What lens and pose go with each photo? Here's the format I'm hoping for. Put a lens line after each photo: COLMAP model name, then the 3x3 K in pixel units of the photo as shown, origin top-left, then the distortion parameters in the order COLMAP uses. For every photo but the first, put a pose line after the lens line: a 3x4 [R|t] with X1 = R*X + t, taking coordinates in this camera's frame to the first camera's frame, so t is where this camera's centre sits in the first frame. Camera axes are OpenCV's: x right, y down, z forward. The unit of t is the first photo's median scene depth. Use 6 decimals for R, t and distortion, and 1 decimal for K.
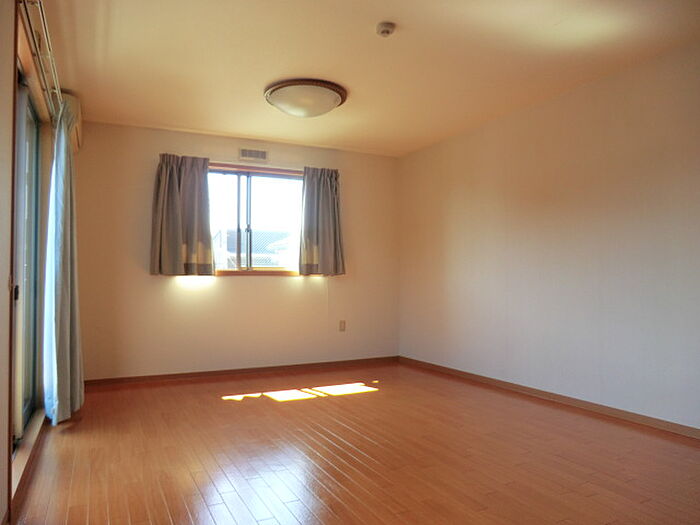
lens RADIAL K [[505.6, 0, 350.0], [0, 505.6, 262.5], [0, 0, 1]] dist [-0.053359, 0.007633]
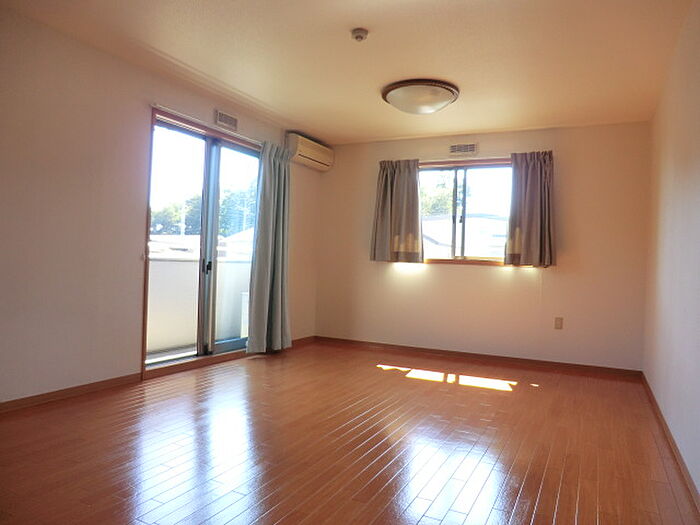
lens RADIAL K [[505.6, 0, 350.0], [0, 505.6, 262.5], [0, 0, 1]] dist [-0.053359, 0.007633]
pose [[0.621592, 0.024364, -0.782962, 0.484829], [-0.010781, 0.999688, 0.022549, 0.000896], [0.783267, -0.005575, 0.621661, 0.163389]]
